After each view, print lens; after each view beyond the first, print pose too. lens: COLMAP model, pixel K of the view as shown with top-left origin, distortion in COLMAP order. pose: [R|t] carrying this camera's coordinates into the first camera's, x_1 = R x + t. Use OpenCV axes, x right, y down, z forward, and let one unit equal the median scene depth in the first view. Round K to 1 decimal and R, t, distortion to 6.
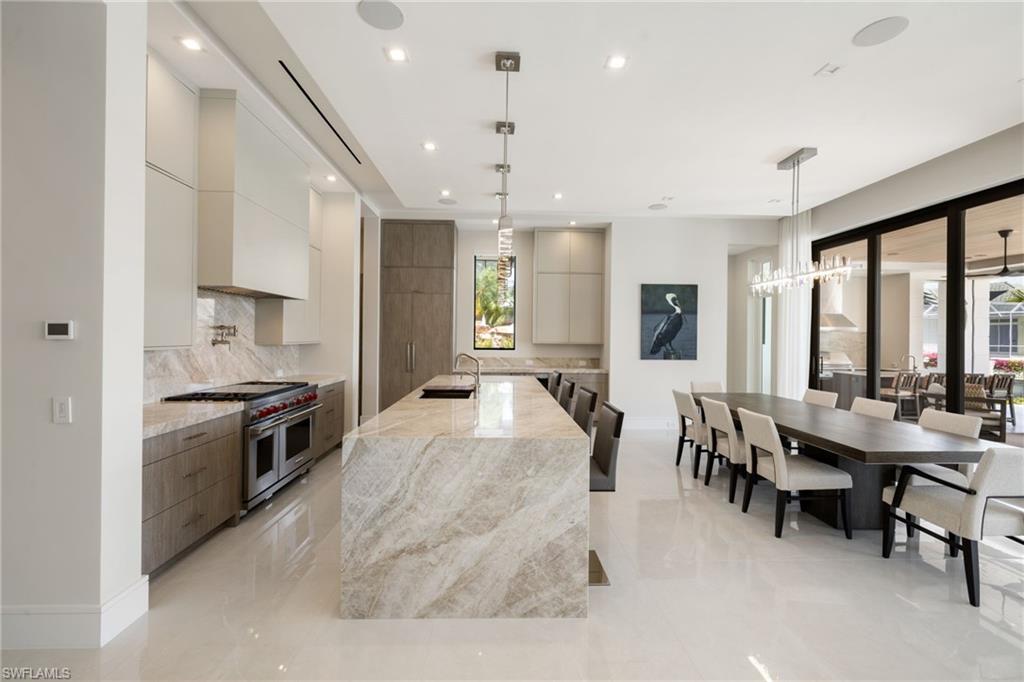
lens RADIAL K [[428.4, 0, 511.7], [0, 428.4, 336.0], [0, 0, 1]] dist [0.000457, -0.000149]
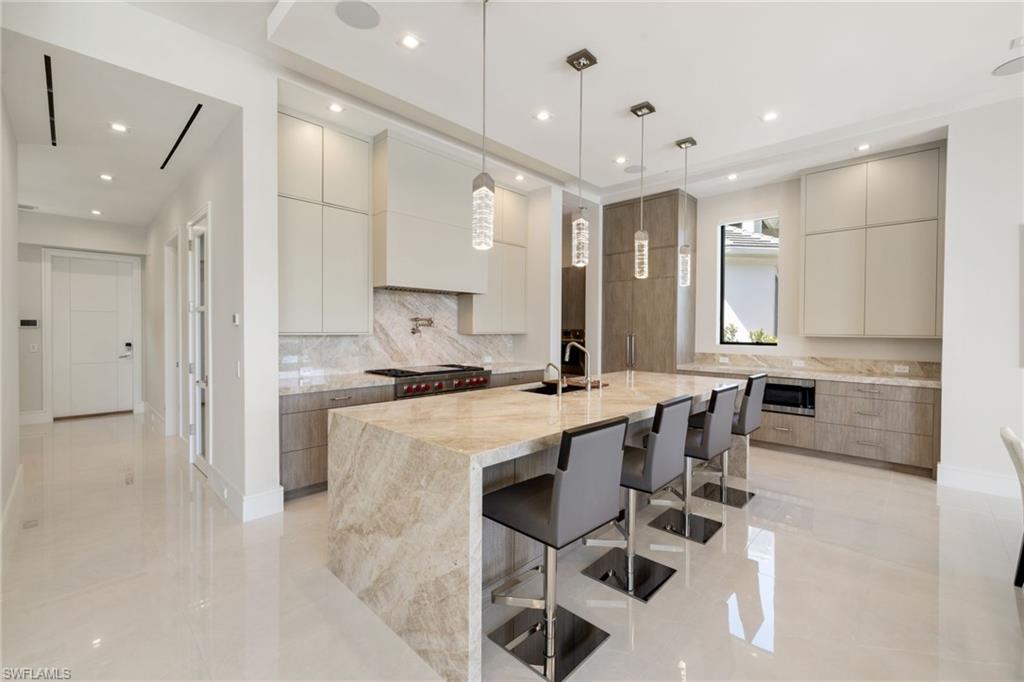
lens RADIAL K [[428.4, 0, 511.7], [0, 428.4, 336.0], [0, 0, 1]] dist [0.000457, -0.000149]
pose [[0.693284, 0.004947, -0.720647, 0.433593], [0.001742, 0.999962, 0.008540, 0.018821], [0.720662, -0.007176, 0.693249, 0.323710]]
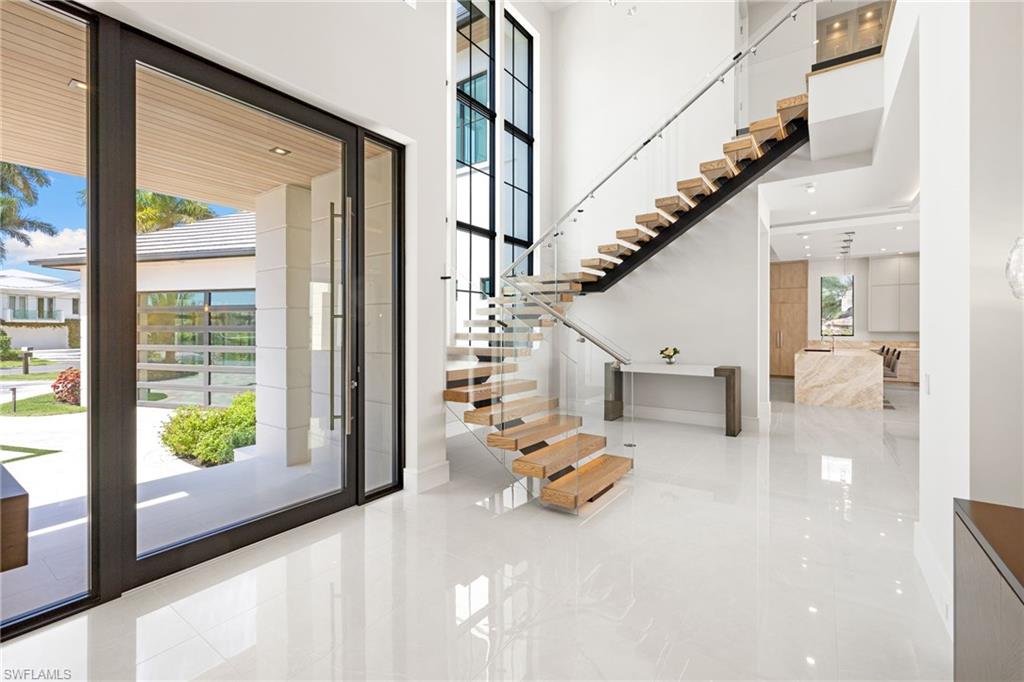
lens RADIAL K [[444.2, 0, 508.8], [0, 444.2, 330.0], [0, 0, 1]] dist [0.000795, 0.000025]
pose [[0.794142, -0.009629, -0.607655, -0.013522], [0.009144, 0.999951, -0.003894, 0.012183], [0.607663, -0.002464, 0.794191, -2.018958]]
